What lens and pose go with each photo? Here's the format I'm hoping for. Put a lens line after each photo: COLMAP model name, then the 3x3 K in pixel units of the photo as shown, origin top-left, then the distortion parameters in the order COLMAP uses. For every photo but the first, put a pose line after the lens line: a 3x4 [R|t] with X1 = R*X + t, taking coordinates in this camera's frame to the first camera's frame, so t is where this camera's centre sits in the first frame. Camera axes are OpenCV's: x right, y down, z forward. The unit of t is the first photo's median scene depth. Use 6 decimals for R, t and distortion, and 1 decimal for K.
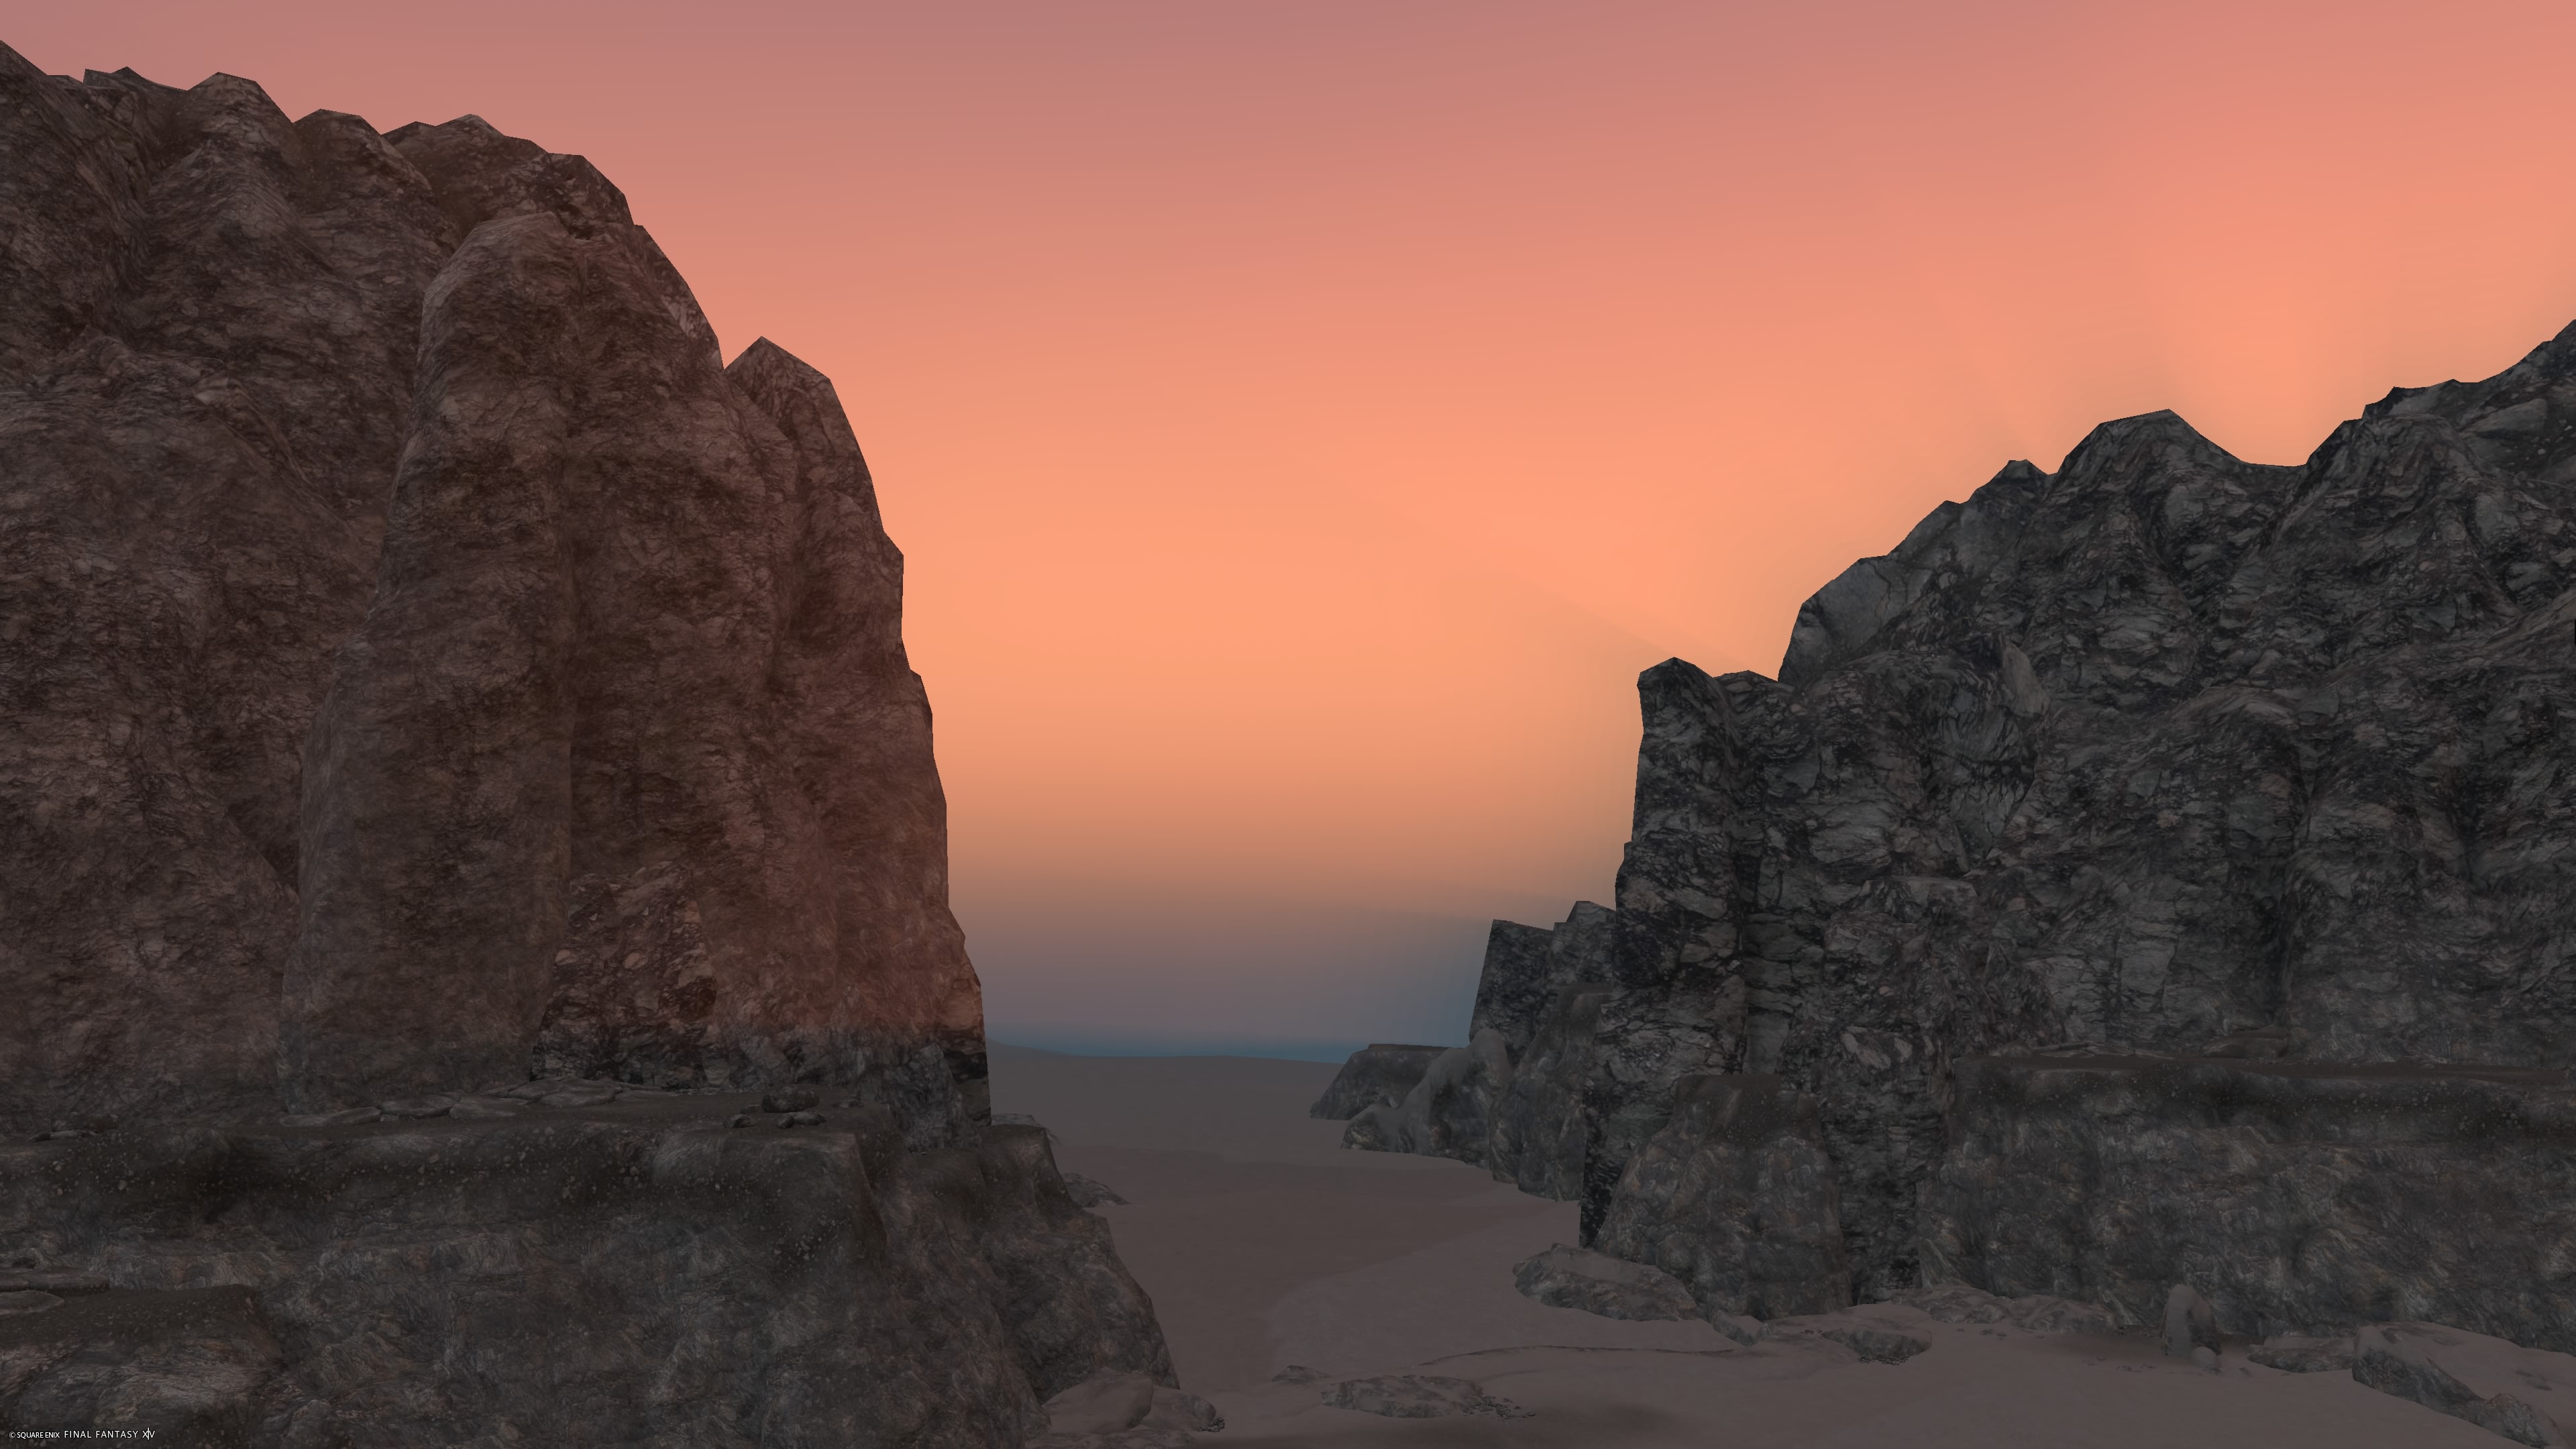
lens RADIAL K [[1737.4, 0, 1288.0], [0, 1737.4, 724.5], [0, 0, 1]] dist [-0.005102, -0.000621]
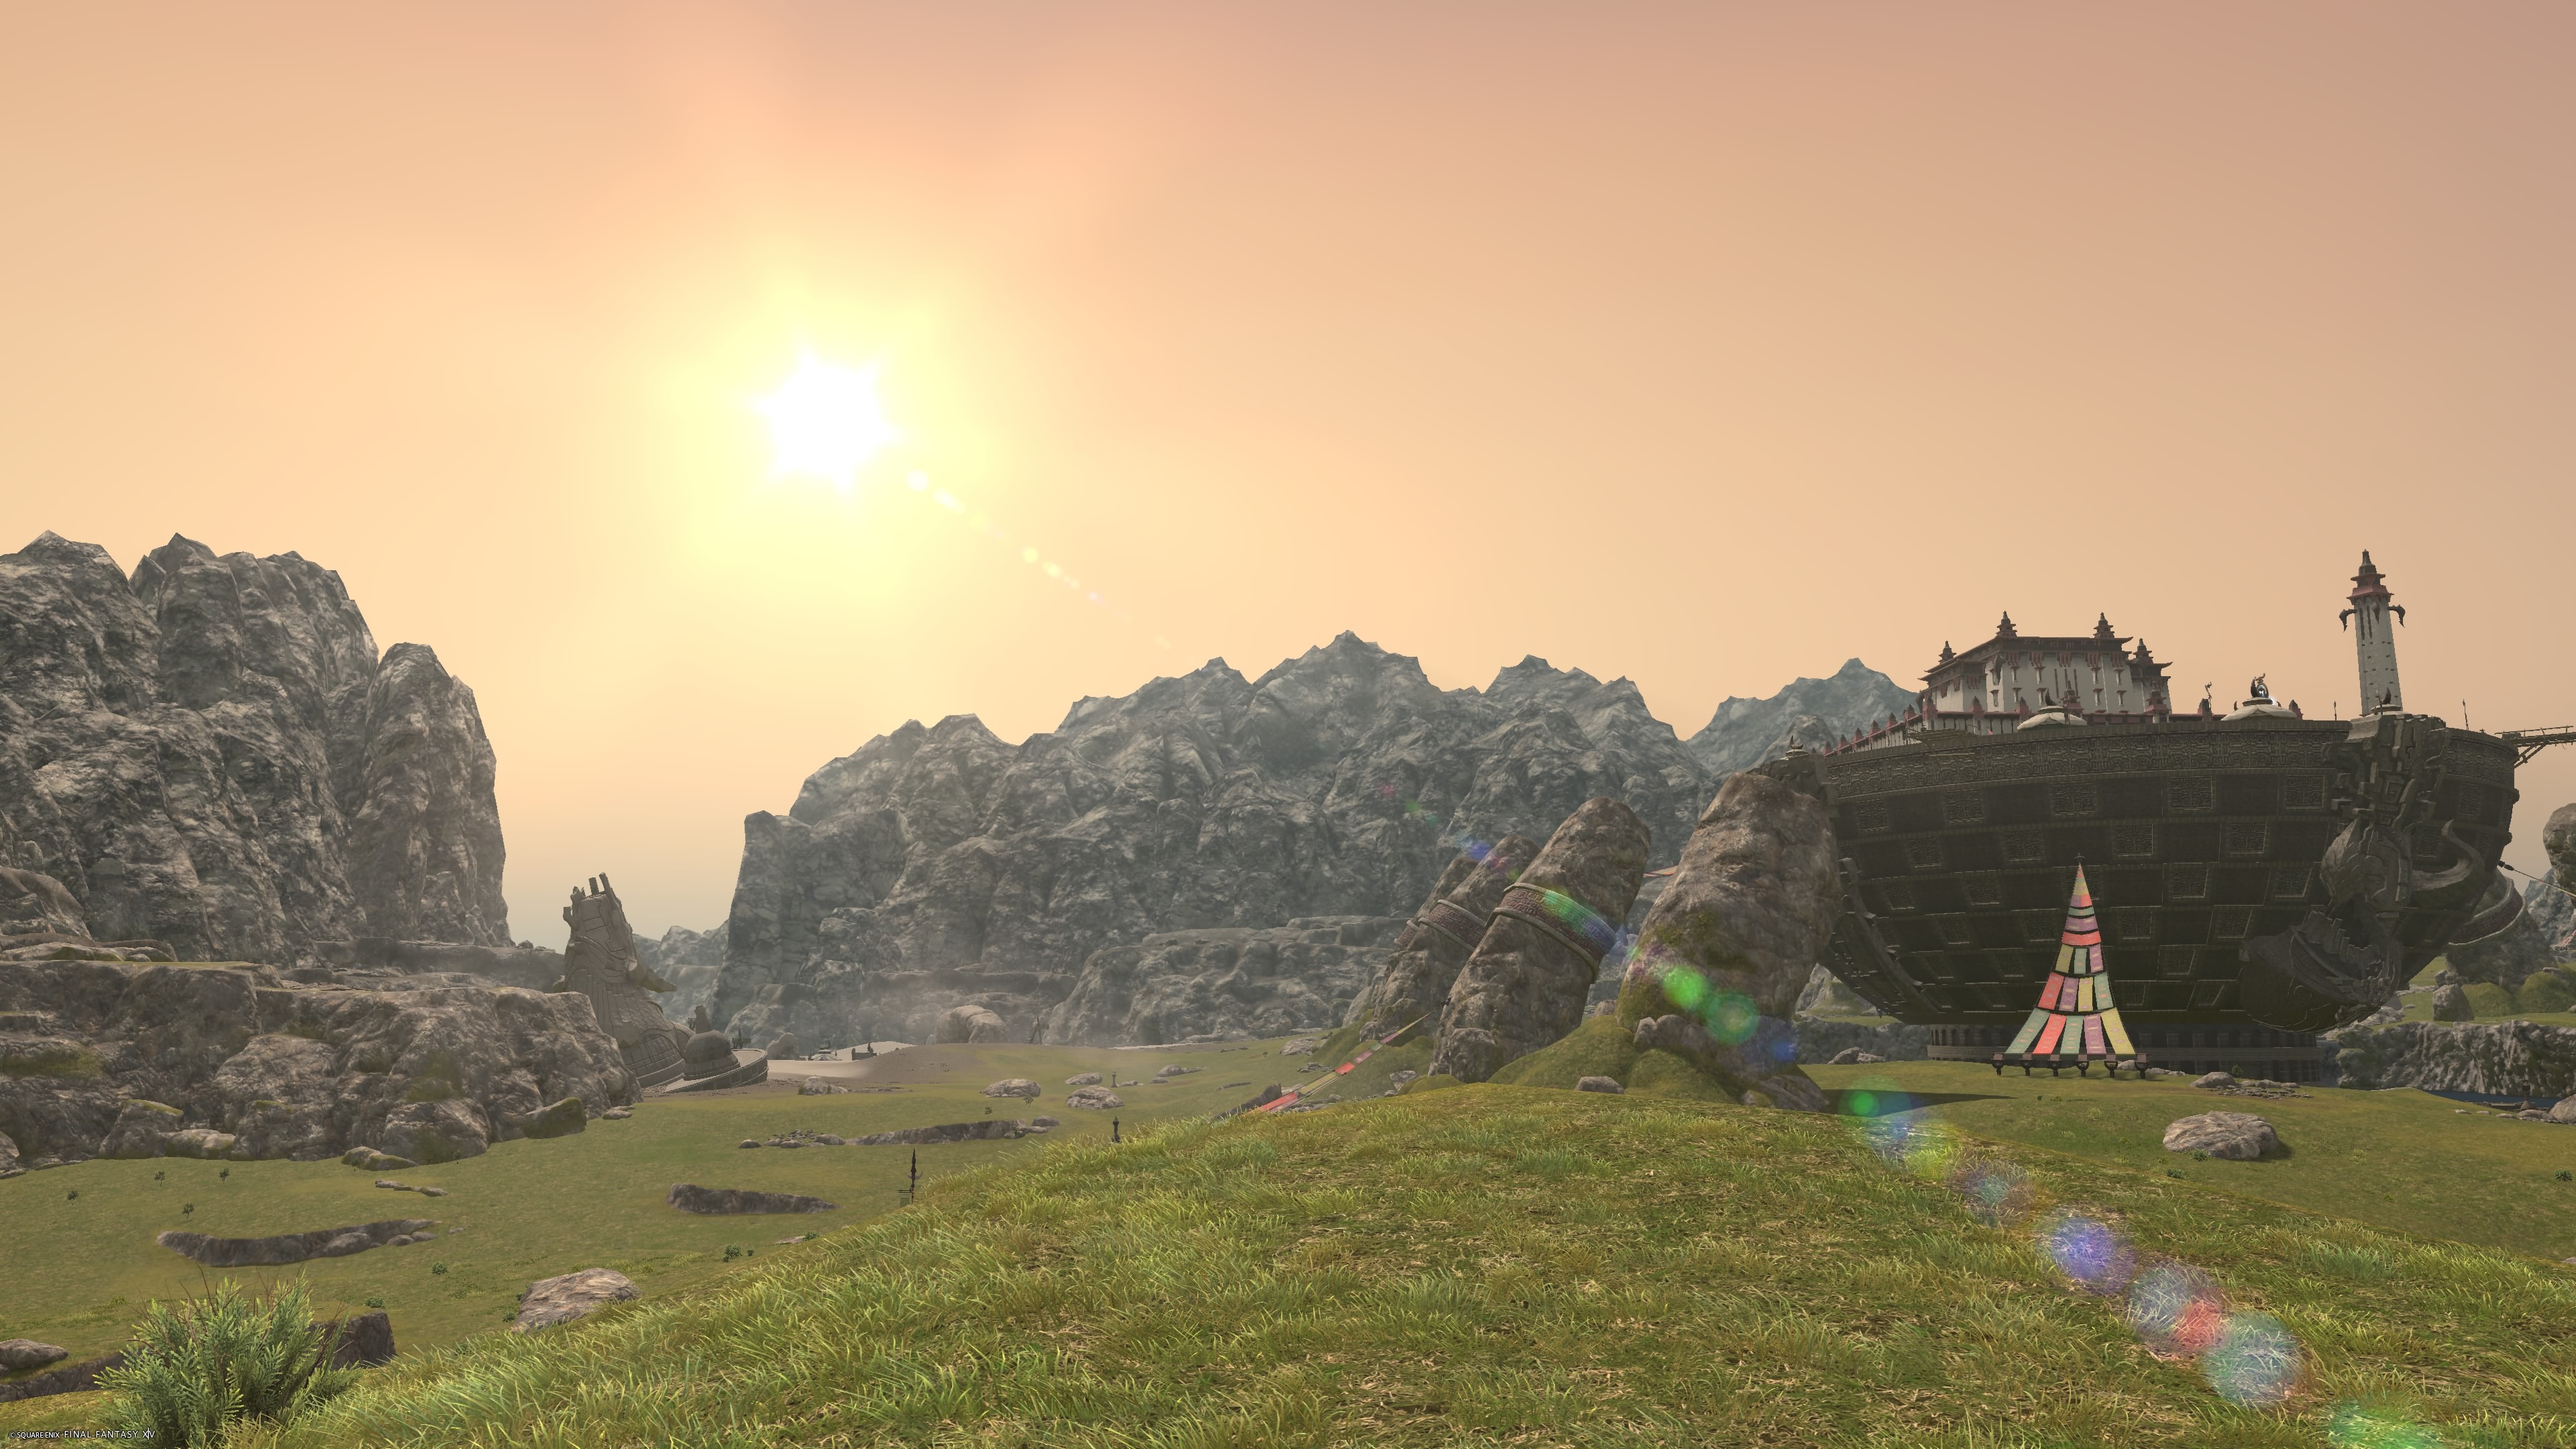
lens RADIAL K [[1762.5, 0, 1288.0], [0, 1762.5, 724.5], [0, 0, 1]] dist [-0.000594, 0.000597]
pose [[0.821368, 0.095713, 0.562311, -0.618686], [-0.065364, 0.995121, -0.073906, -0.027877], [-0.566641, 0.023949, 0.823617, -1.548903]]
